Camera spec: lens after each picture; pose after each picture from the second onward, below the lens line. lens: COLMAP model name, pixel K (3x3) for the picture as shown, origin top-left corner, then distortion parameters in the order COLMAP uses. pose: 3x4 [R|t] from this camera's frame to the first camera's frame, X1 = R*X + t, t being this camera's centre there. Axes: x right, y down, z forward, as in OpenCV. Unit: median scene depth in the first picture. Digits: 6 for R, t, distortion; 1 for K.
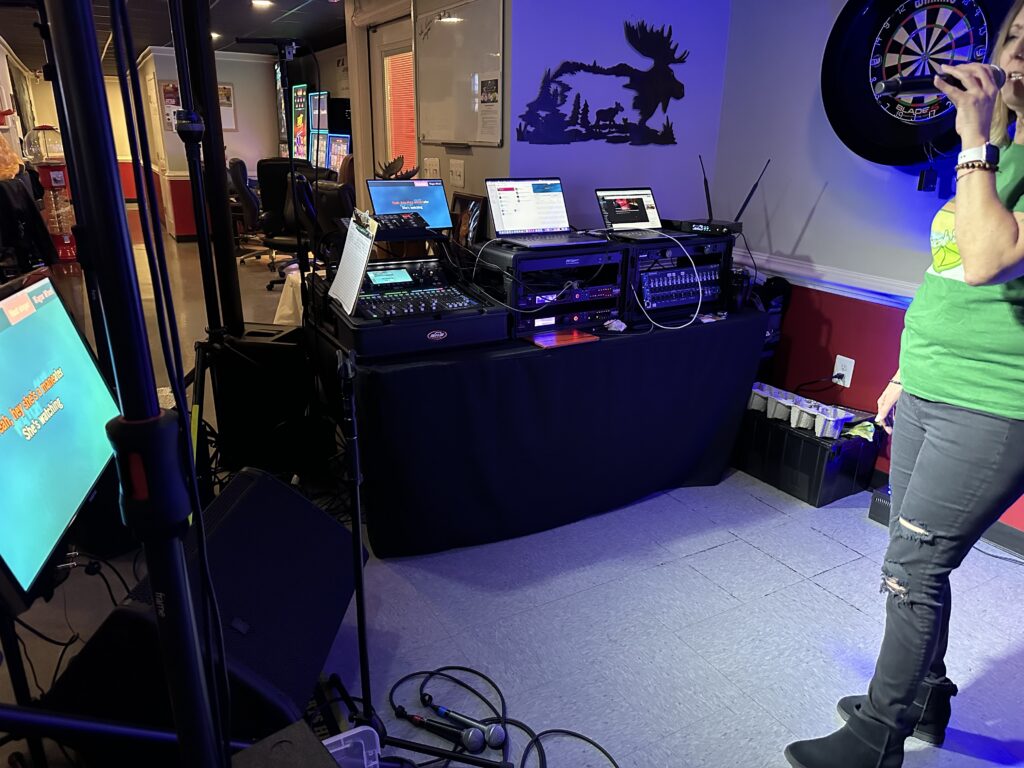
lens RADIAL K [[713.3, 0, 503.9], [0, 713.3, 394.7], [0, 0, 1]] dist [0.052976, -0.110850]
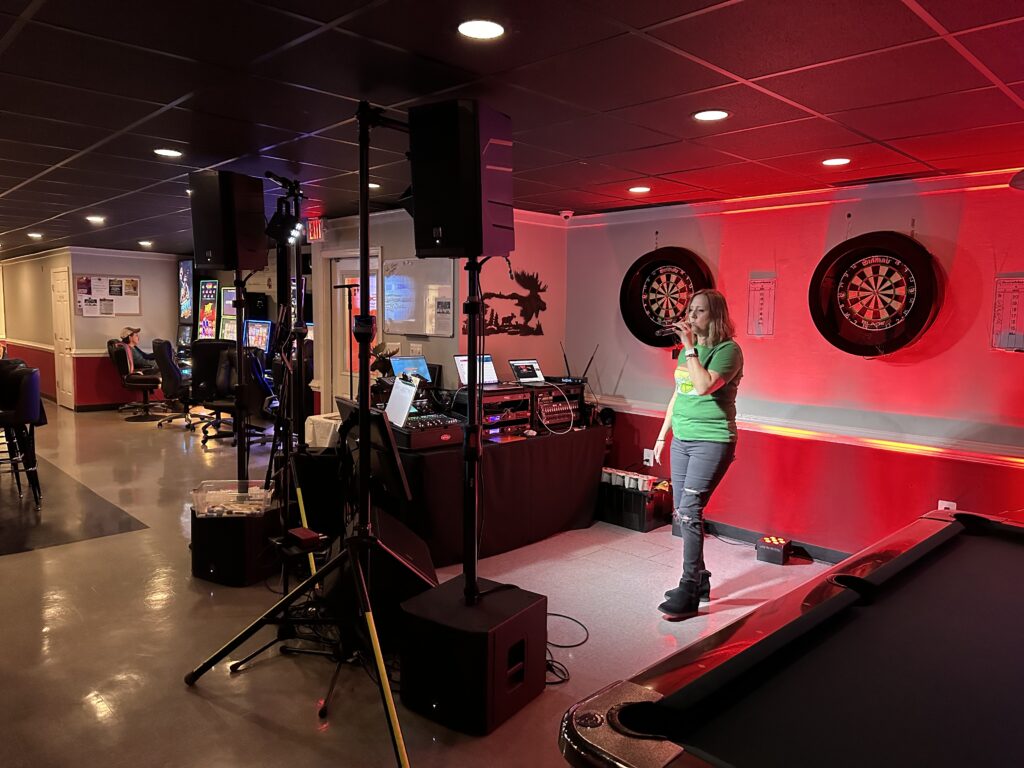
lens RADIAL K [[721.4, 0, 512.0], [0, 721.4, 384.0], [0, 0, 1]] dist [-0.009568, -0.007749]
pose [[0.964222, -0.020933, 0.264268, -0.329640], [0.084276, 0.969366, -0.230711, 0.179239], [-0.251343, 0.244728, 0.936448, -0.647134]]
